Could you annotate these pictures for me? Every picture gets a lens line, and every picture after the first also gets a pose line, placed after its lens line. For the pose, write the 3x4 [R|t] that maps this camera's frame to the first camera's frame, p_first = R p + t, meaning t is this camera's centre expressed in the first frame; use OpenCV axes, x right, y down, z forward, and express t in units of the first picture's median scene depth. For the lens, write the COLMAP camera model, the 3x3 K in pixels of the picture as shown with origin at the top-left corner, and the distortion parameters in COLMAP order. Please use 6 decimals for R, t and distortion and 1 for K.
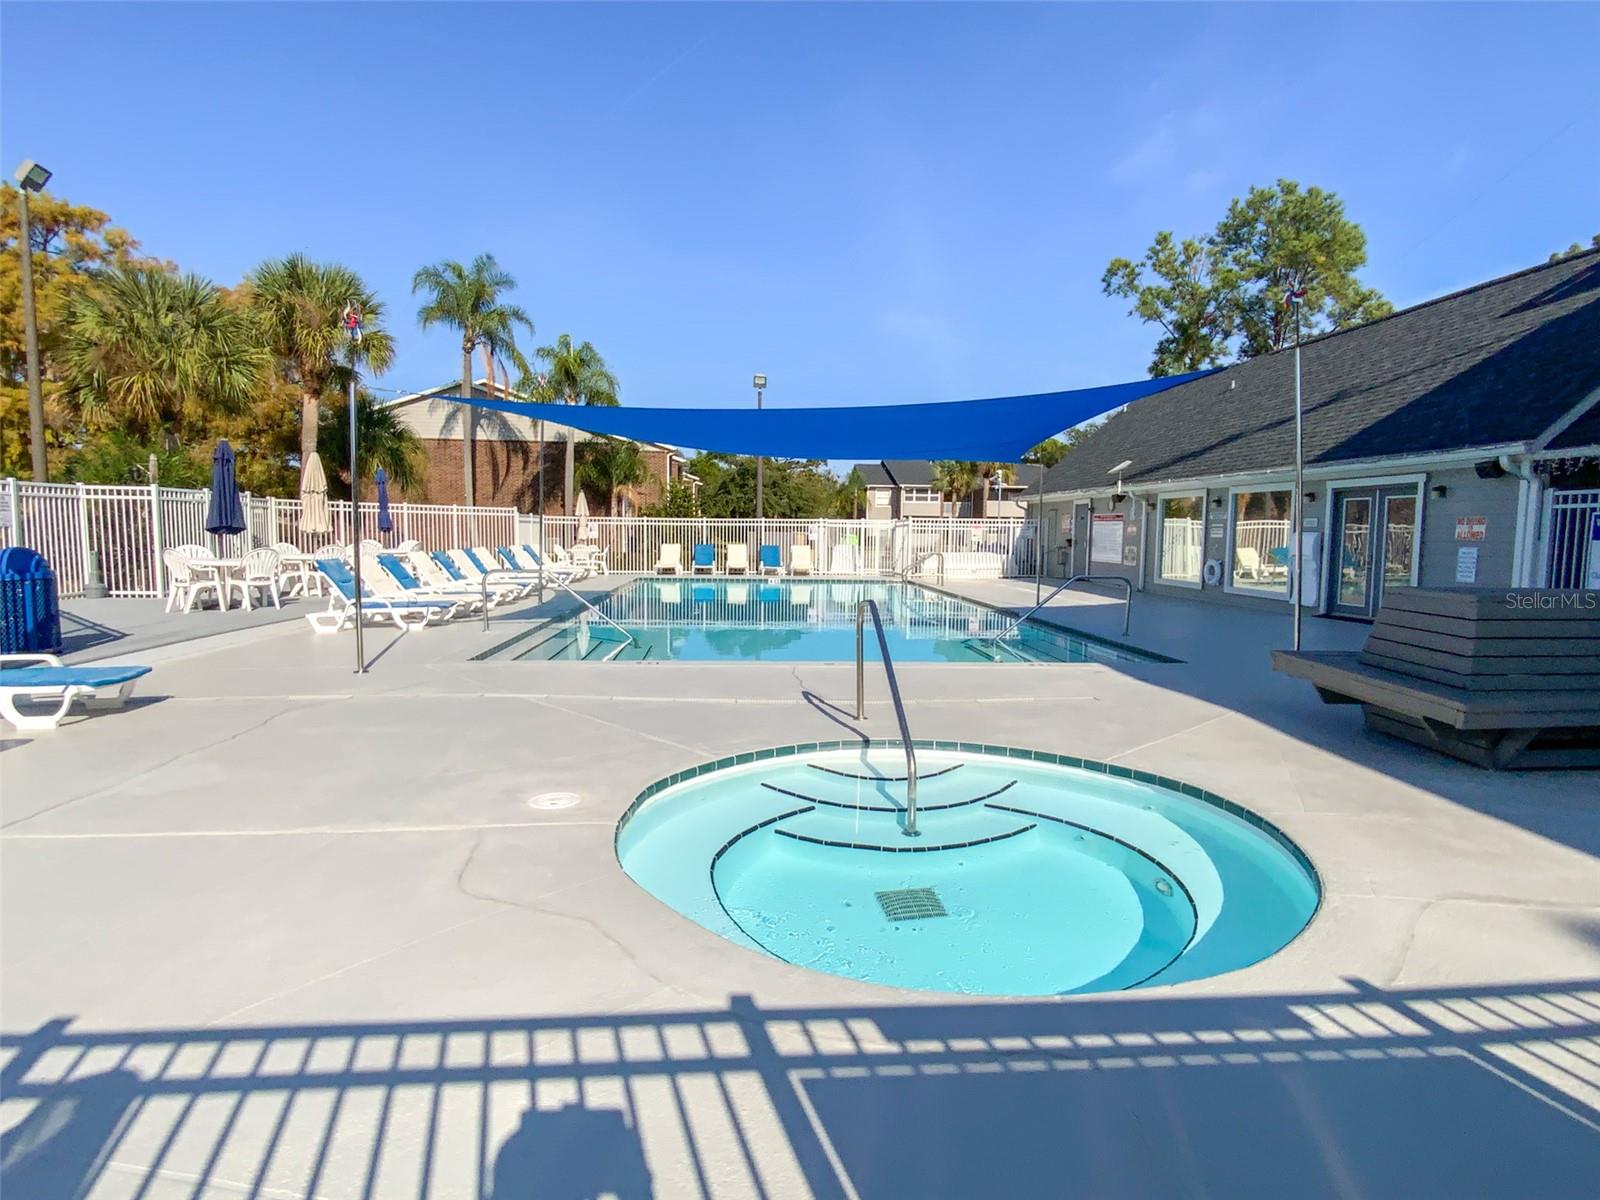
lens RADIAL K [[840.4, 0, 800.0], [0, 840.4, 600.0], [0, 0, 1]] dist [-0.002076, -0.000353]
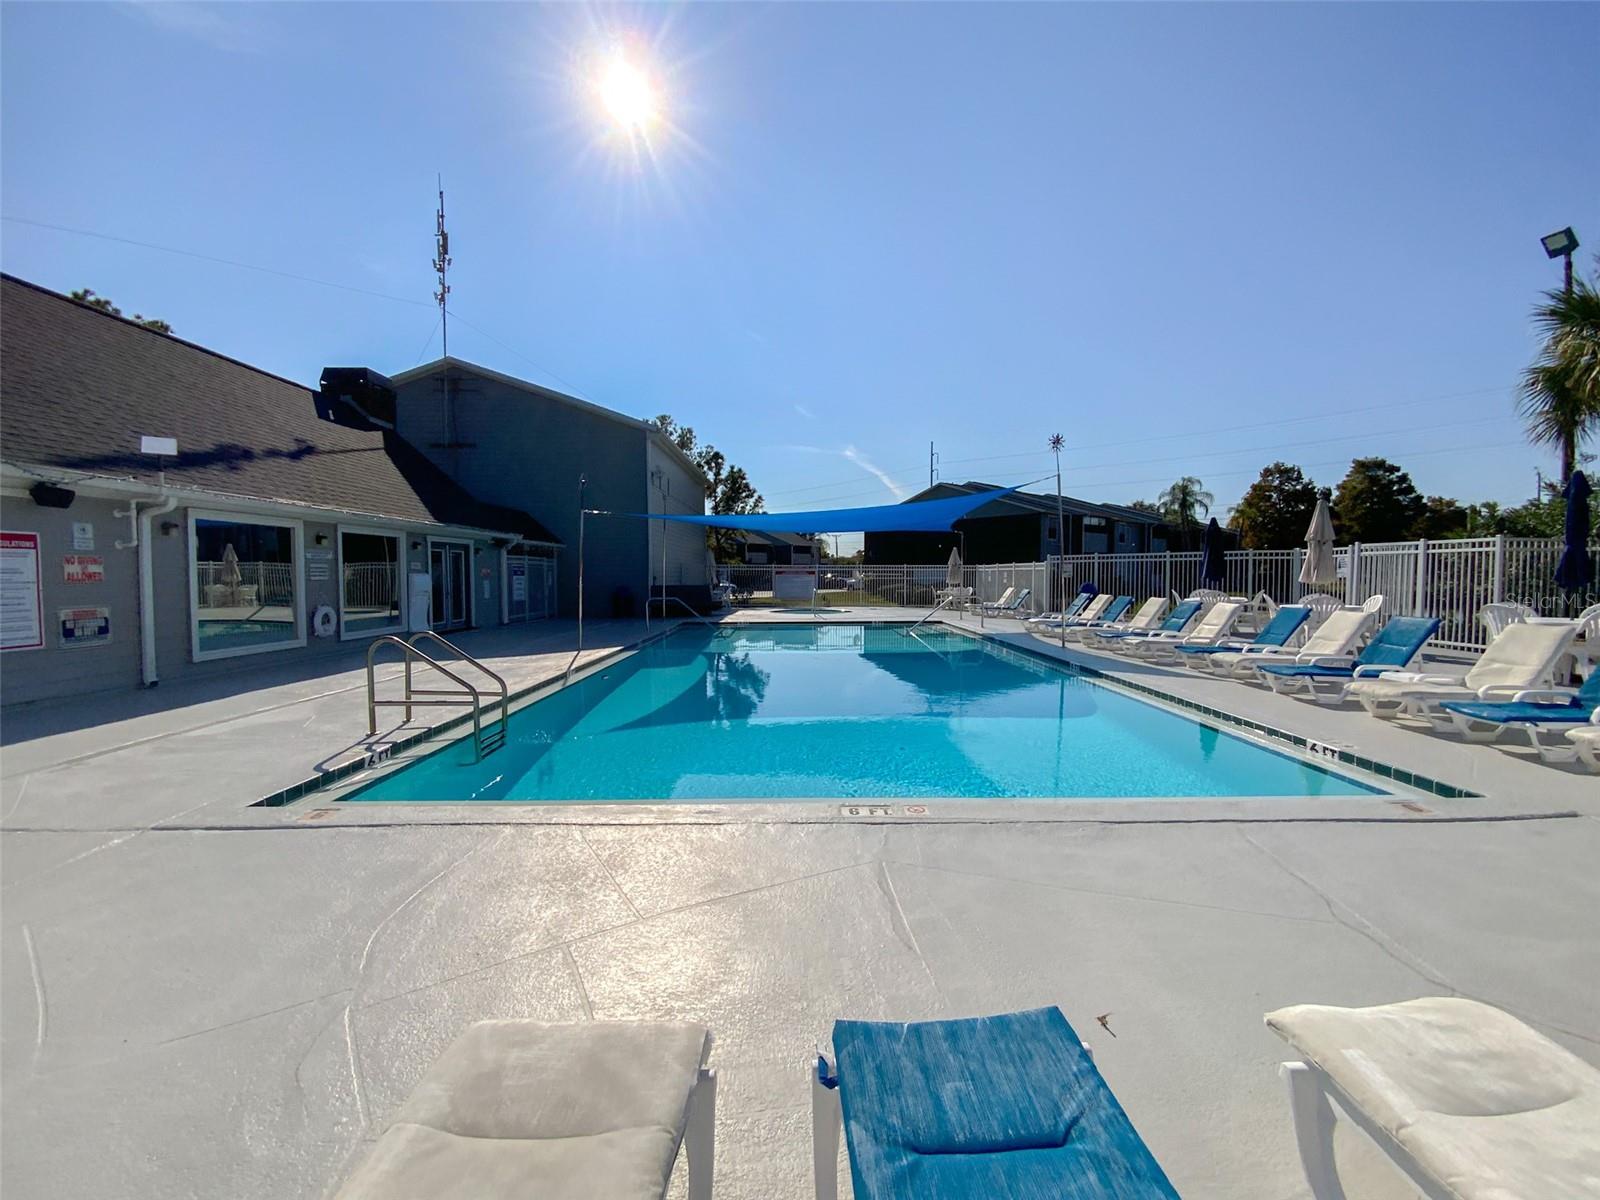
lens RADIAL K [[643.3, 0, 800.0], [0, 643.3, 600.0], [0, 0, 1]] dist [0.000462, 0.000053]
pose [[-0.997852, -0.011073, 0.064560, -0.025958], [-0.002570, 0.991469, 0.130318, -0.165519], [-0.065452, 0.129873, -0.989368, 1.881767]]
